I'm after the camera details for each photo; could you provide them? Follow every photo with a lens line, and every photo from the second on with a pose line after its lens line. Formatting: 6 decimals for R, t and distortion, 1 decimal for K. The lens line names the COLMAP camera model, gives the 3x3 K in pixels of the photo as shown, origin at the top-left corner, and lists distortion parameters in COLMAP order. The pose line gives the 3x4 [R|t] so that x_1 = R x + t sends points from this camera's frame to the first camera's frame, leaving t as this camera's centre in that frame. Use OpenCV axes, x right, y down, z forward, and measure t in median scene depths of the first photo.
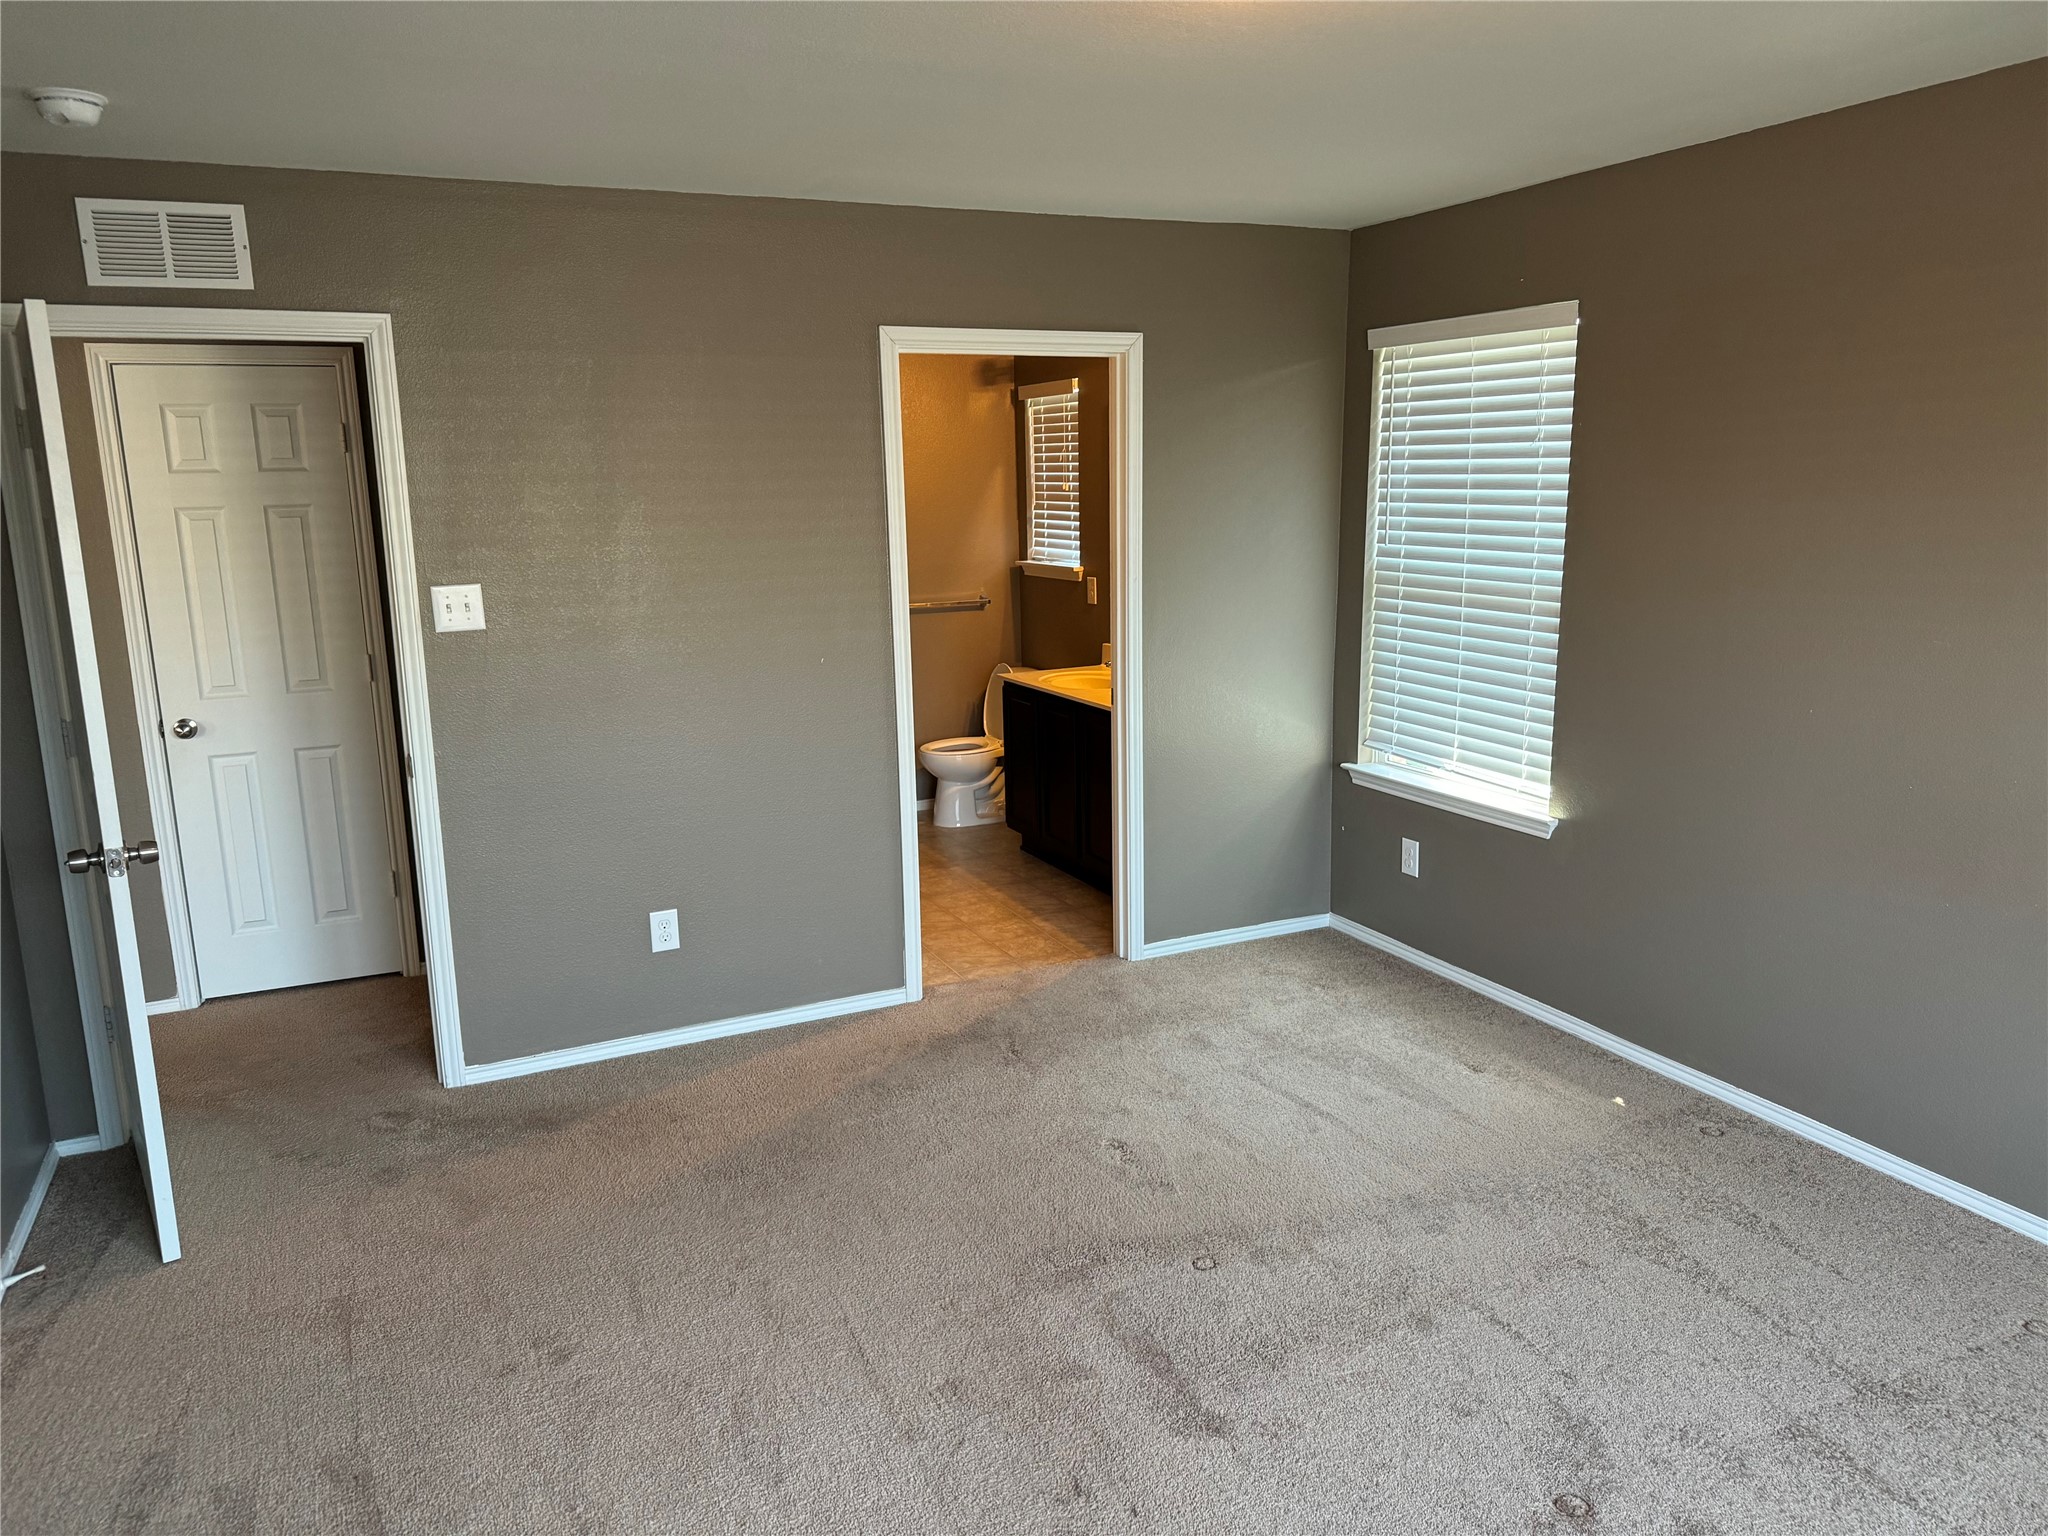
lens RADIAL K [[1439.2, 0, 1025.3], [0, 1439.2, 777.2], [0, 0, 1]] dist [0.028194, -0.038954]
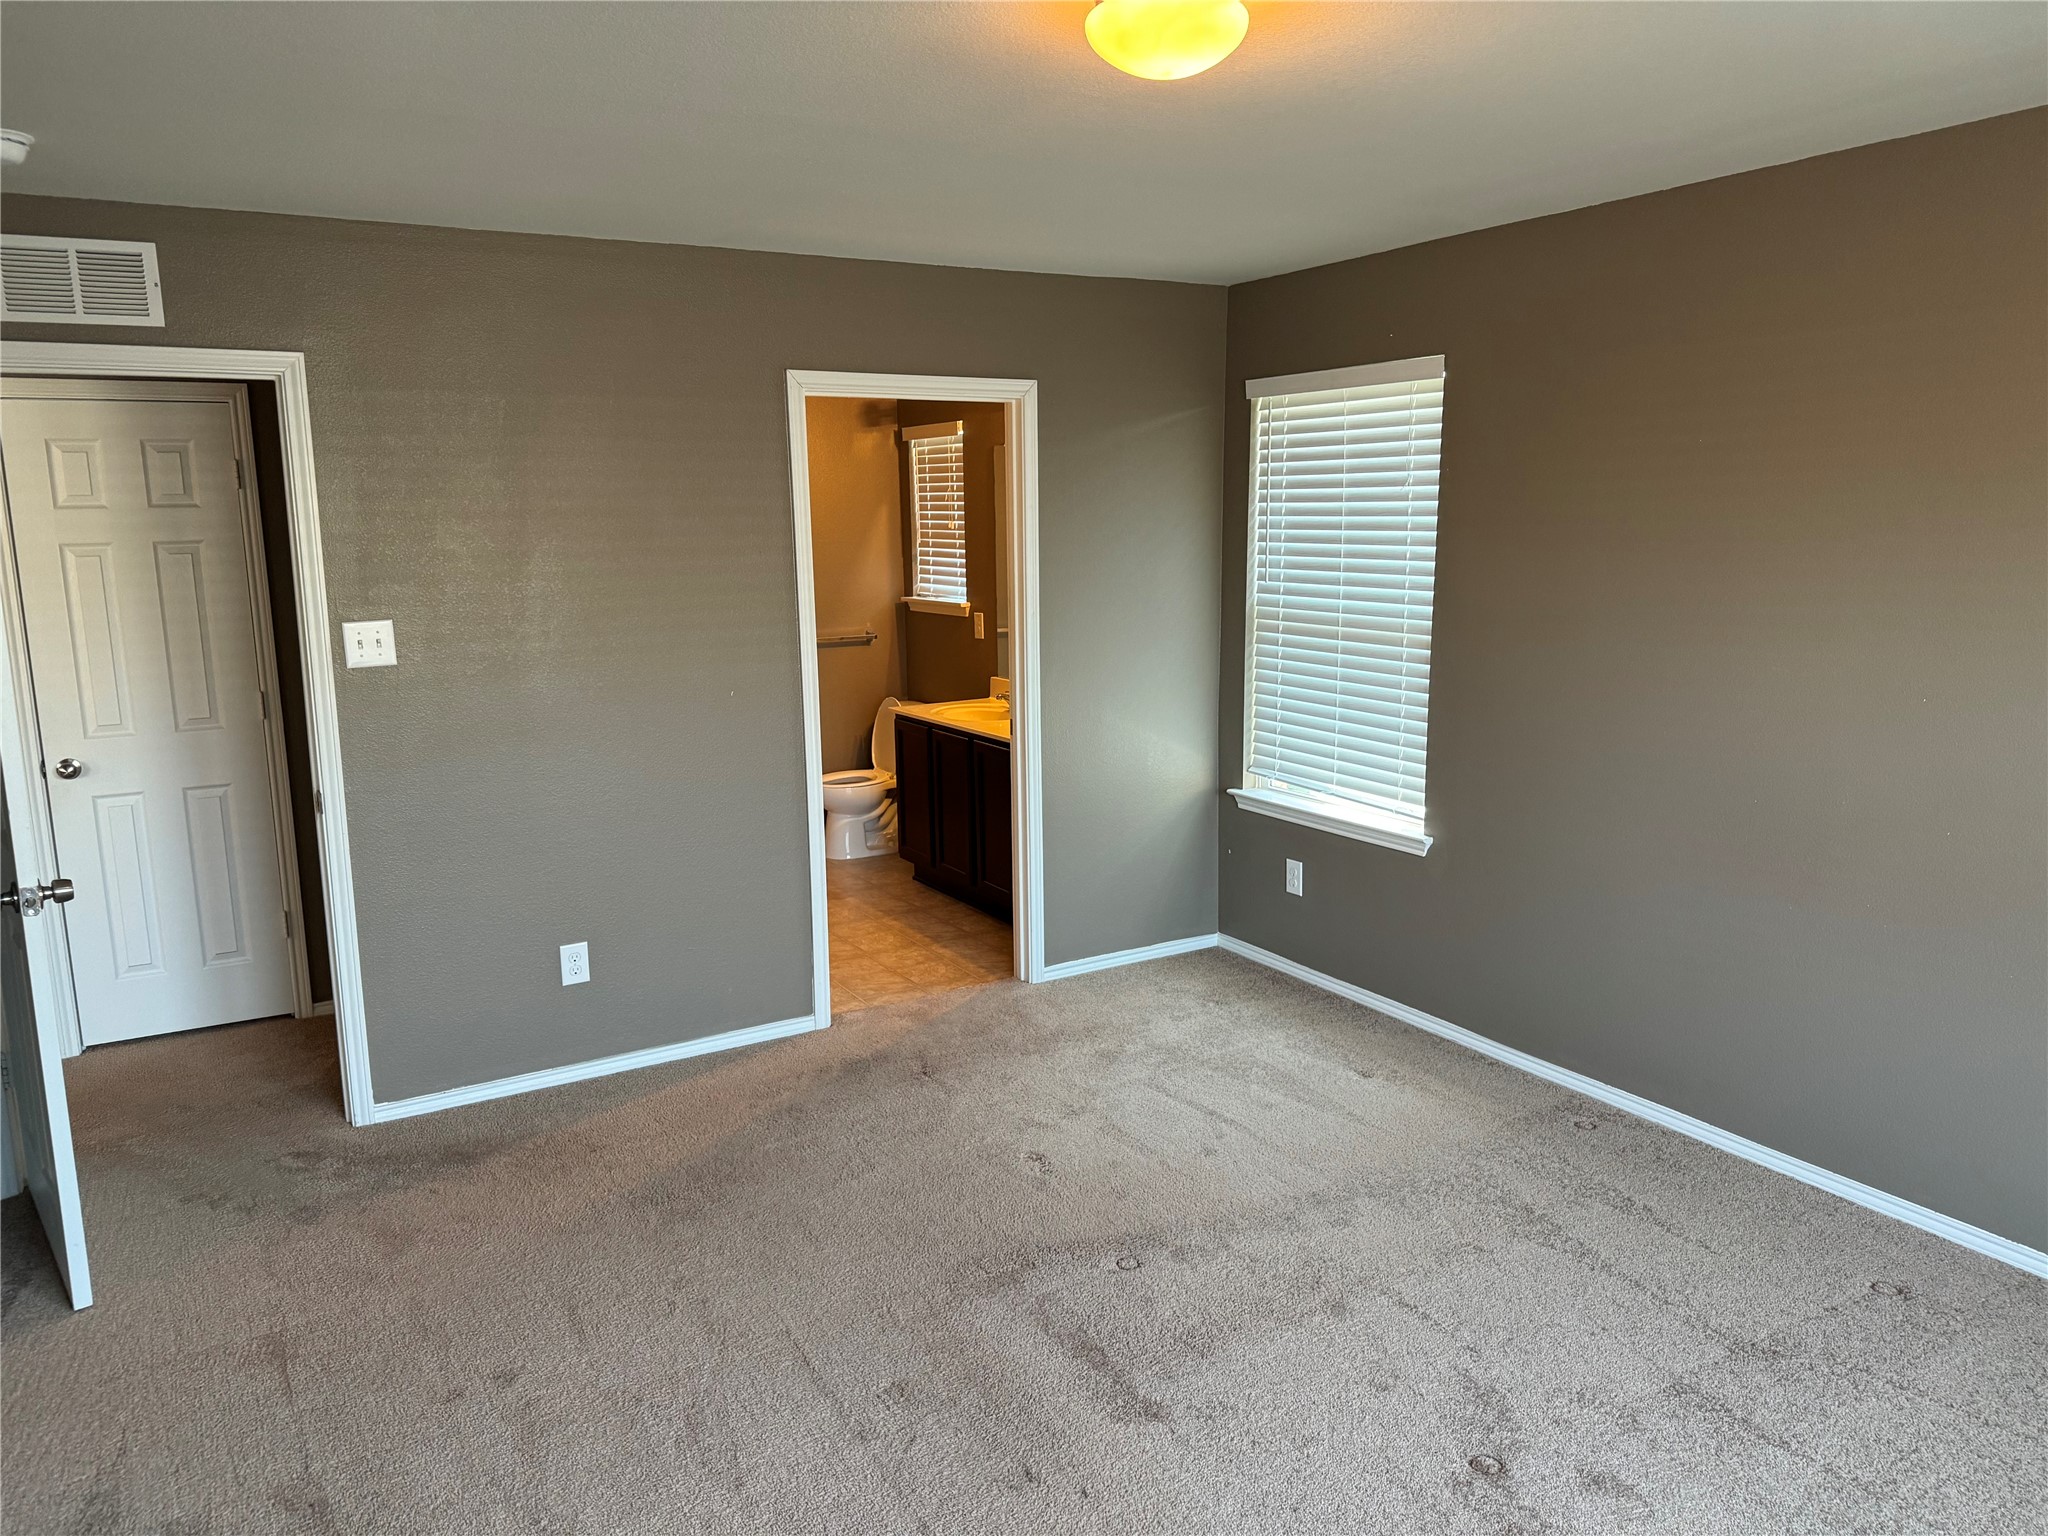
lens RADIAL K [[1439.2, 0, 1008.7], [0, 1439.2, 778.1], [0, 0, 1]] dist [0.028194, -0.038954]
pose [[0.995982, -0.011977, 0.088745, -0.038458], [0.014165, 0.999610, -0.024064, 0.006139], [-0.088422, 0.025224, 0.995764, -0.033830]]
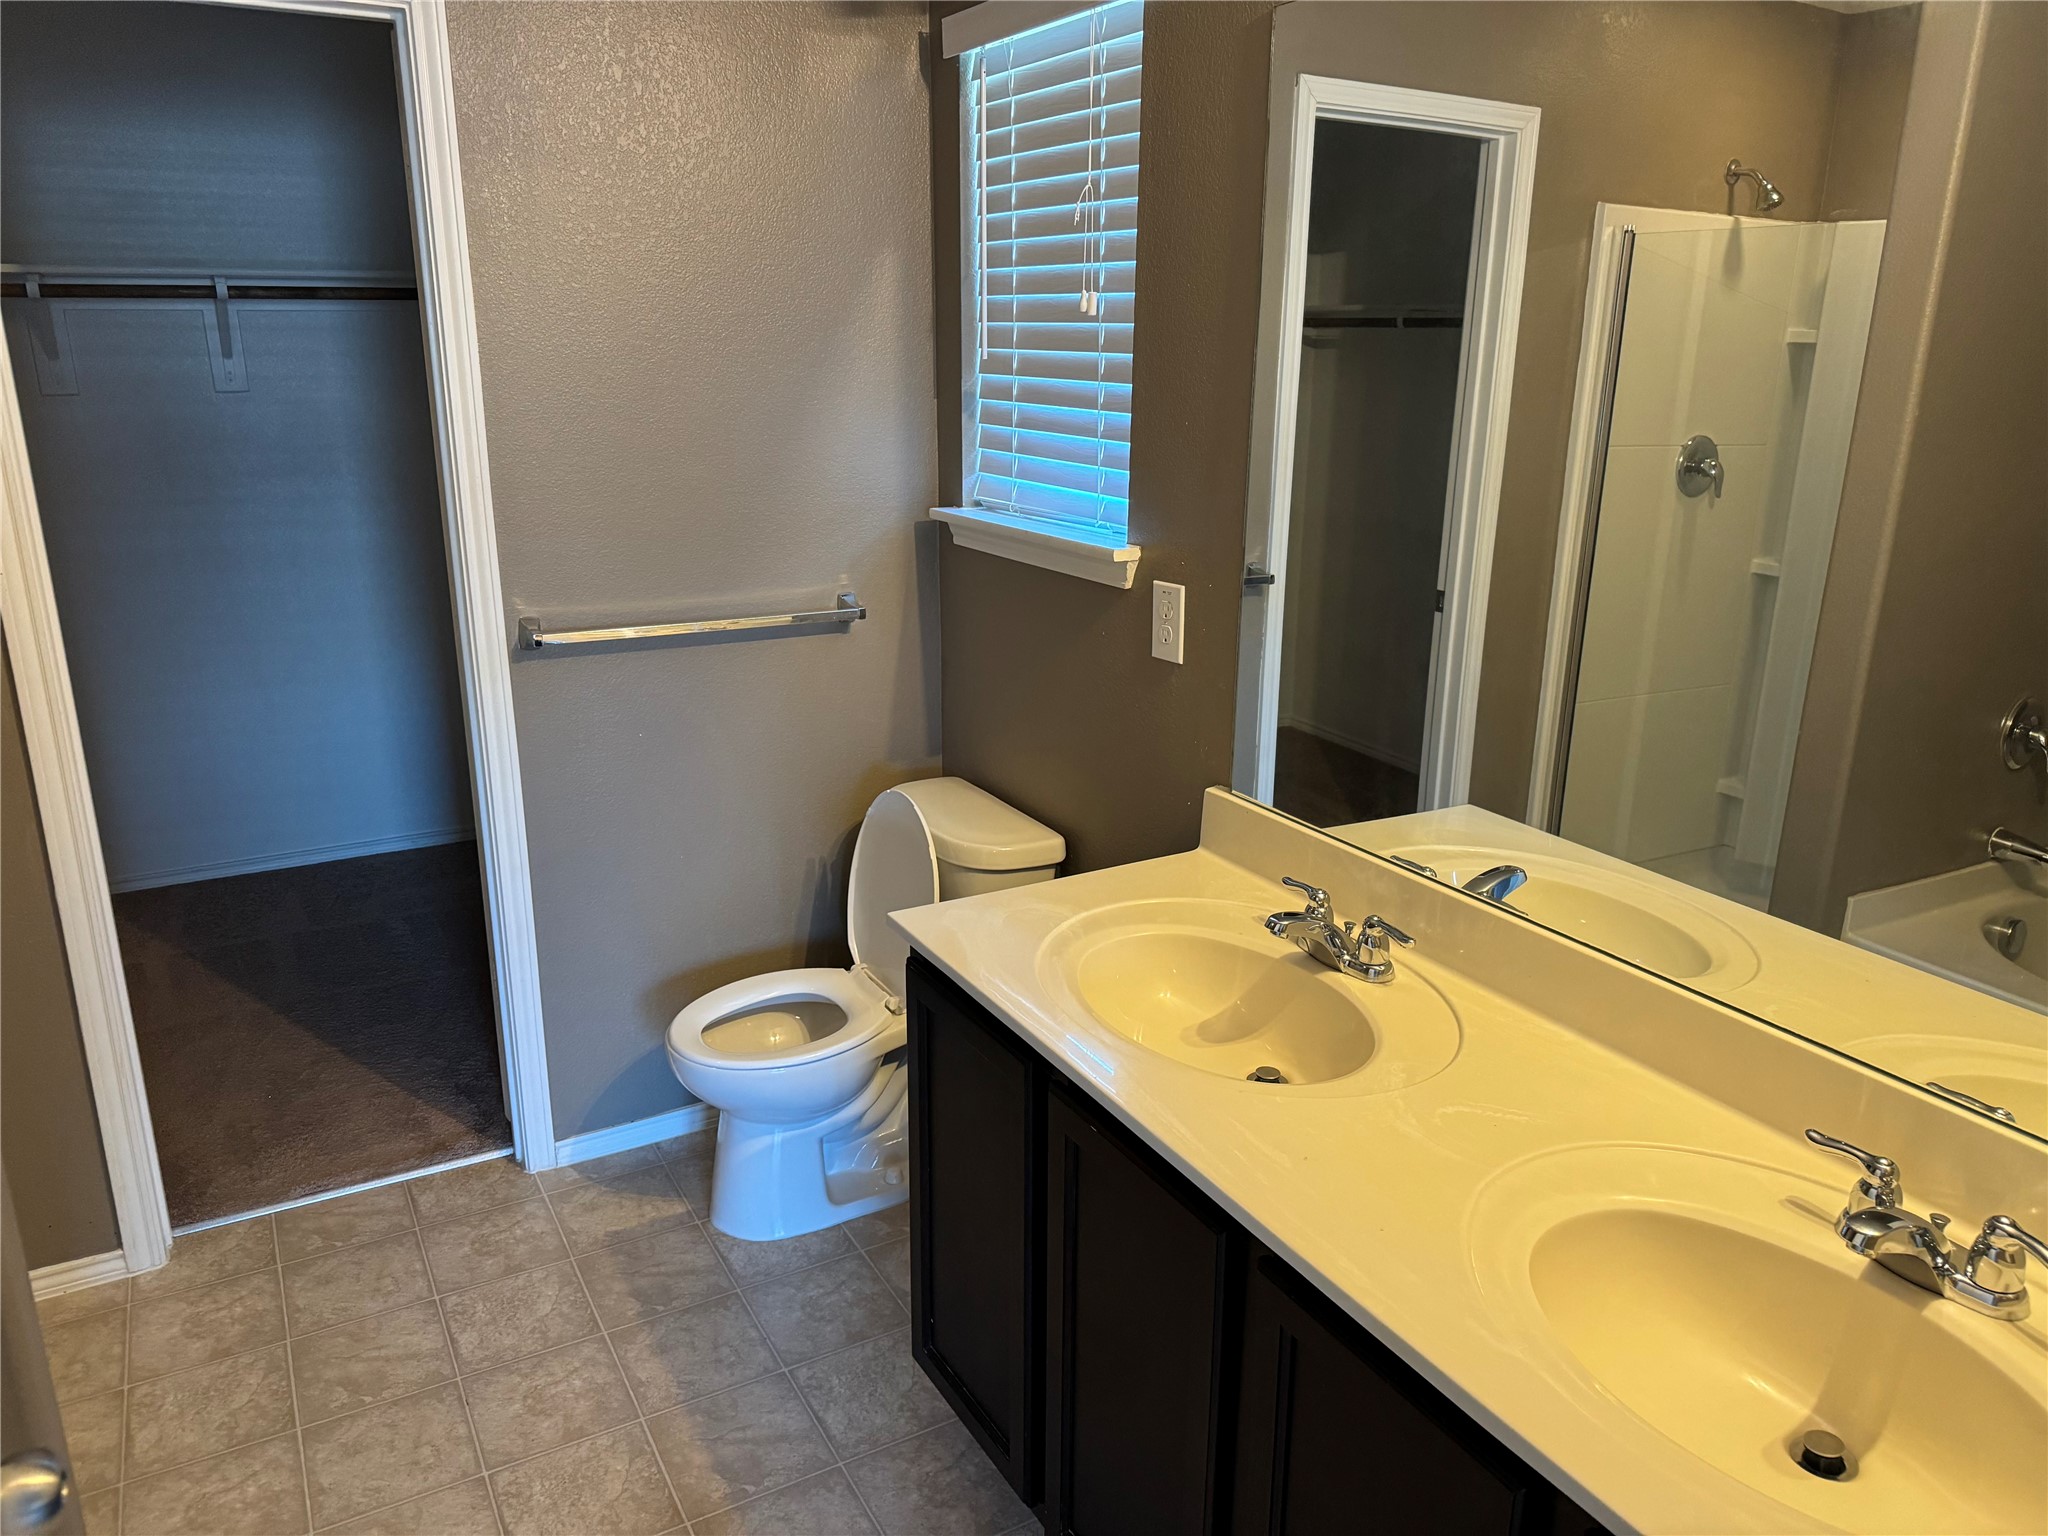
lens RADIAL K [[1439.2, 0, 1020.8], [0, 1439.2, 778.8], [0, 0, 1]] dist [0.028194, -0.038954]
pose [[0.995929, 0.000546, 0.090142, -0.029000], [-0.008989, 0.995598, 0.093289, -0.192678], [-0.089694, -0.093720, 0.991550, 1.029213]]
